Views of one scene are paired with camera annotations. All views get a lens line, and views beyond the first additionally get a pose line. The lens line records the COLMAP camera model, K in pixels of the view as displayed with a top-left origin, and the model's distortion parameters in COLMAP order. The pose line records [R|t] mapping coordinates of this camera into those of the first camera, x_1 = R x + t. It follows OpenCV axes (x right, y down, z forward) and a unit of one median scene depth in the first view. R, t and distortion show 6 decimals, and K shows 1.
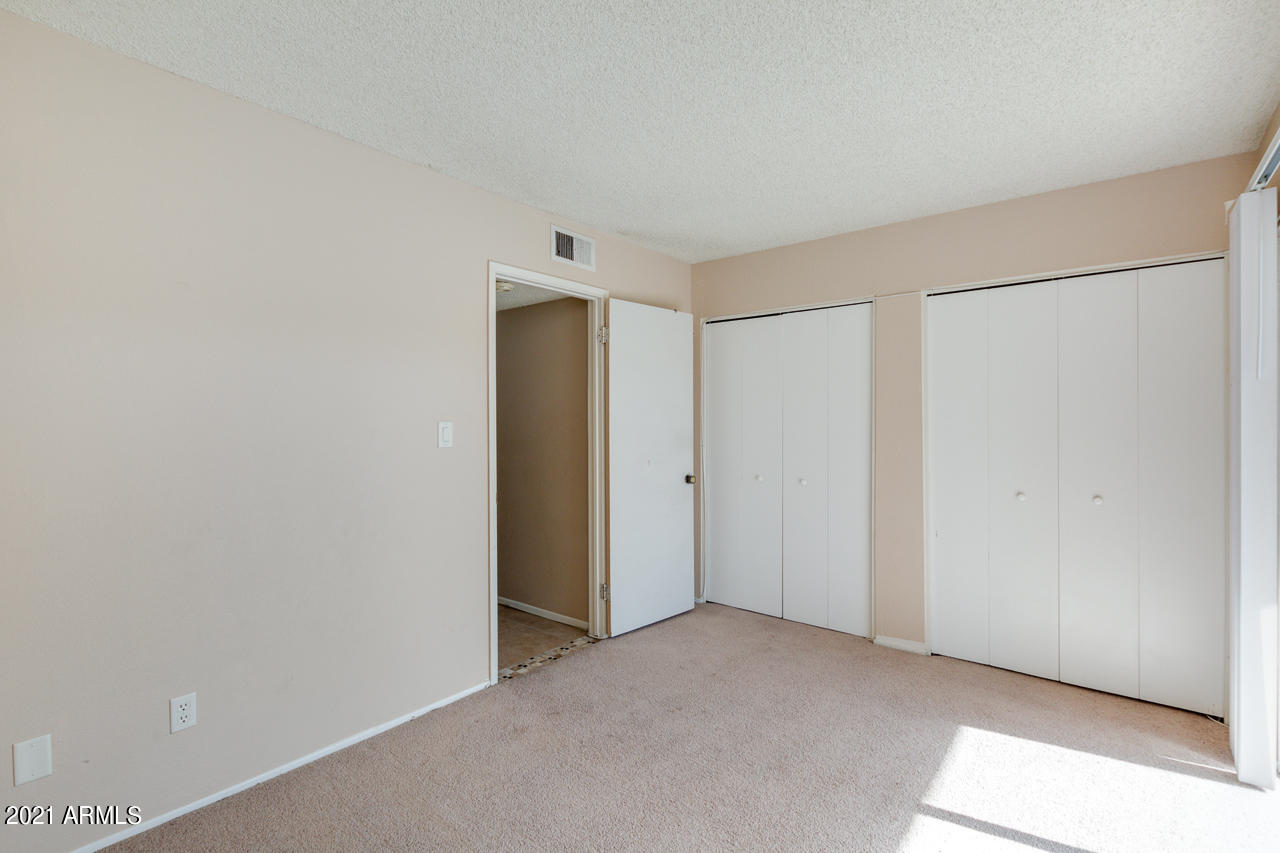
lens RADIAL K [[589.0, 0, 646.0], [0, 589.0, 422.4], [0, 0, 1]] dist [0.012447, -0.007011]
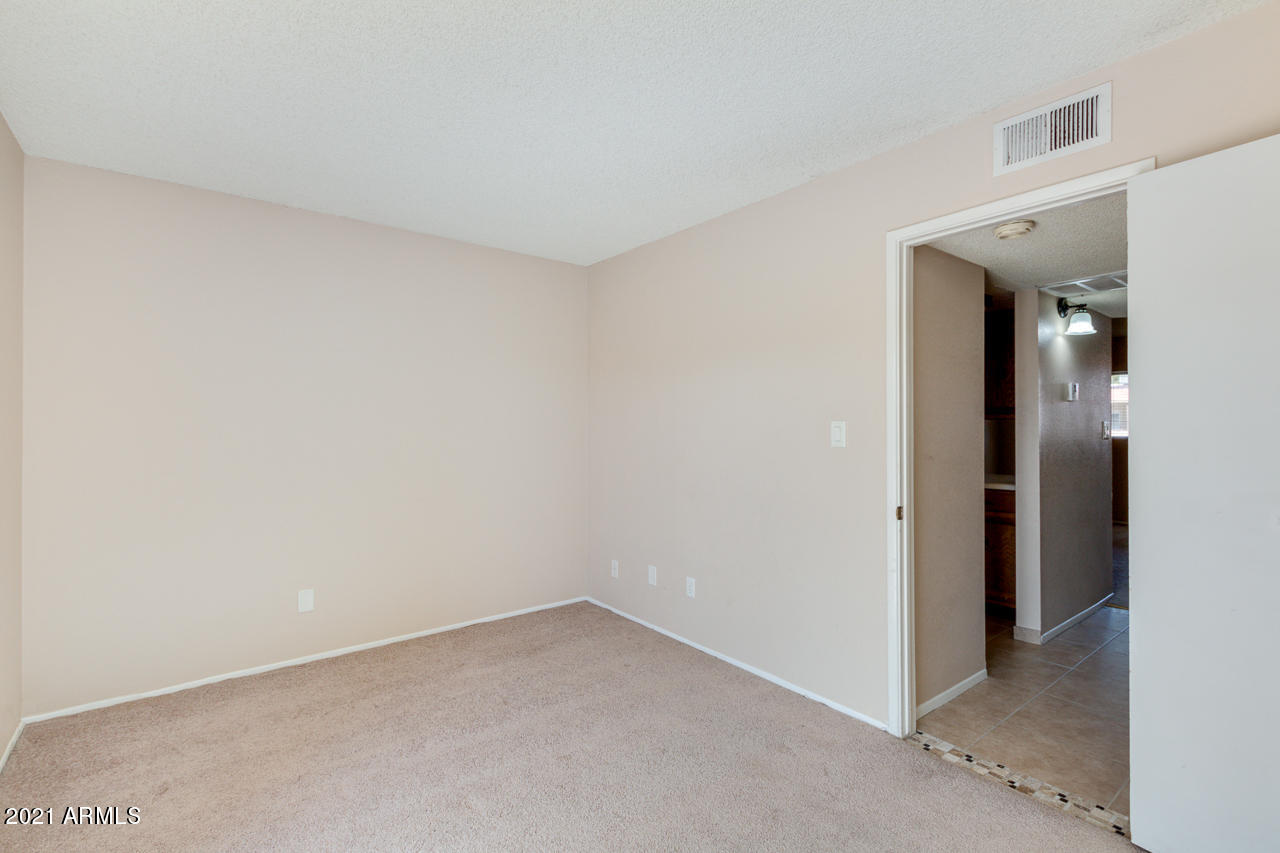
lens RADIAL K [[589.0, 0, 646.0], [0, 589.0, 422.4], [0, 0, 1]] dist [0.012447, -0.007011]
pose [[-0.226406, 0.002962, -0.974029, 0.570608], [0.002039, 0.999995, 0.002567, -0.001430], [0.974031, -0.001405, -0.226411, 0.759542]]
